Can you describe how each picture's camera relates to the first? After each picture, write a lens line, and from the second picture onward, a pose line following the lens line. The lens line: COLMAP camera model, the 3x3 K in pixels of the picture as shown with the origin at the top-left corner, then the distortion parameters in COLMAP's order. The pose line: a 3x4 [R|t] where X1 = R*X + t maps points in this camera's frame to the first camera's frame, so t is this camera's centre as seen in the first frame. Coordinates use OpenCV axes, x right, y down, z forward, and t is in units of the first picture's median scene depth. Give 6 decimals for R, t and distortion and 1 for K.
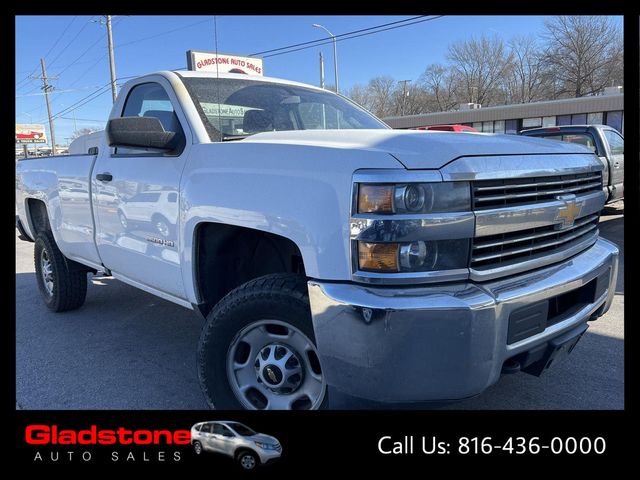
lens RADIAL K [[498.8, 0, 339.9], [0, 498.8, 244.4], [0, 0, 1]] dist [0.046323, -0.046008]
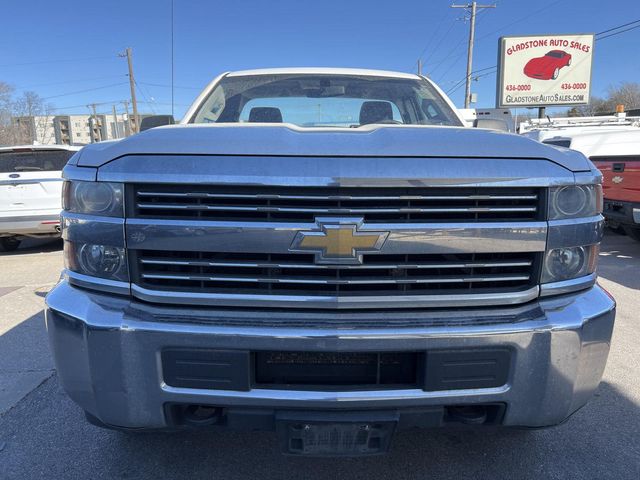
lens RADIAL K [[499.4, 0, 321.0], [0, 499.4, 249.7], [0, 0, 1]] dist [0.027964, -0.021806]
pose [[0.724894, 0.153645, -0.671507, 0.154004], [-0.135588, 0.987563, 0.079593, -0.017875], [0.675385, 0.033352, 0.736711, 0.082943]]
